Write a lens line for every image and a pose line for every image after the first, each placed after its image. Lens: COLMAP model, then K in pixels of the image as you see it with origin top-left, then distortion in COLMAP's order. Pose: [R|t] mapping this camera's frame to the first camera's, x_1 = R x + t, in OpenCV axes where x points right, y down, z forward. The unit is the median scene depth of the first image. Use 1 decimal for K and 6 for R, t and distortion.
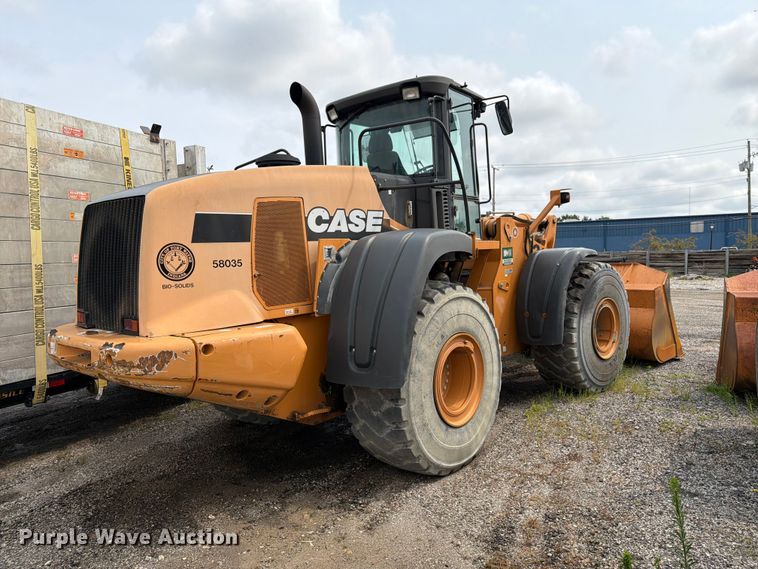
lens RADIAL K [[534.6, 0, 366.2], [0, 534.6, 282.4], [0, 0, 1]] dist [0.062119, -0.083275]
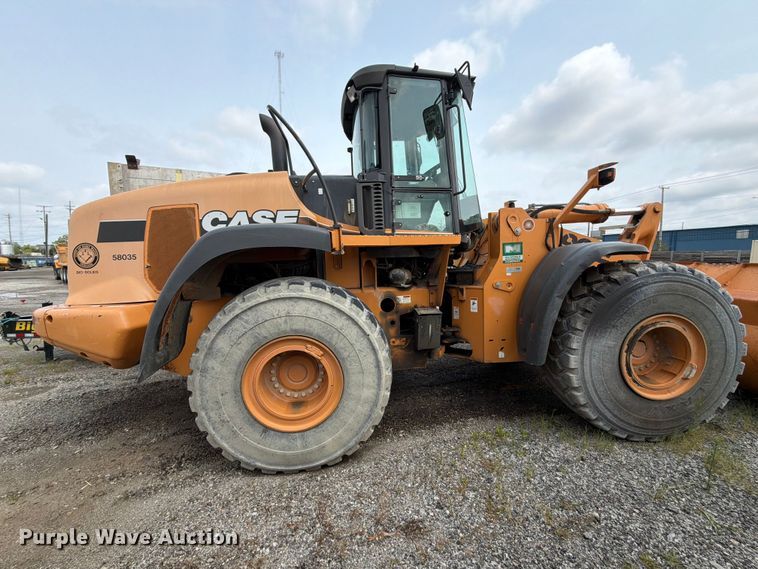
lens RADIAL K [[303.7, 0, 374.5], [0, 303.7, 282.1], [0, 0, 1]] dist [-0.001674, 0.000044]
pose [[0.758808, 0.066229, -0.647939, 0.626027], [-0.033319, 0.997461, 0.062935, -0.035910], [0.650462, -0.026167, 0.759088, 0.705966]]
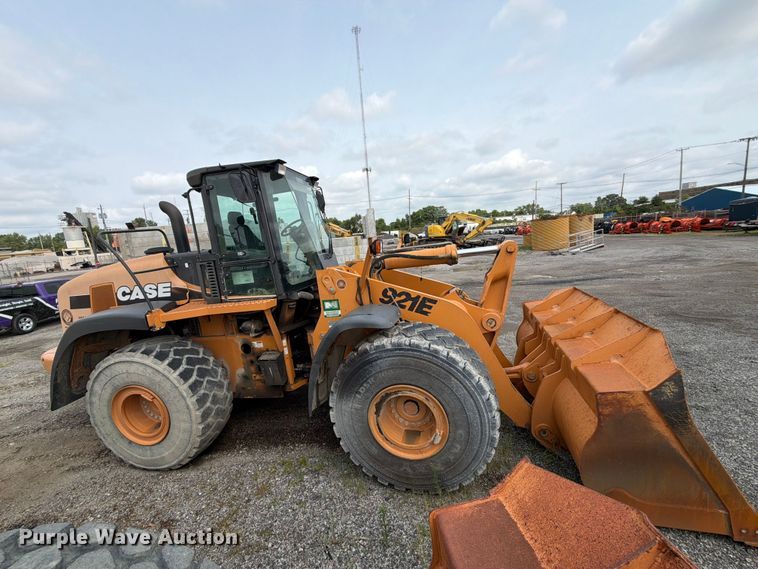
lens RADIAL K [[303.7, 0, 377.1], [0, 303.7, 281.9], [0, 0, 1]] dist [-0.001674, 0.000044]
pose [[0.533630, 0.108056, -0.838787, 1.161072], [0.040029, 0.987465, 0.152676, -0.268684], [0.844770, -0.115049, 0.522616, 1.172504]]
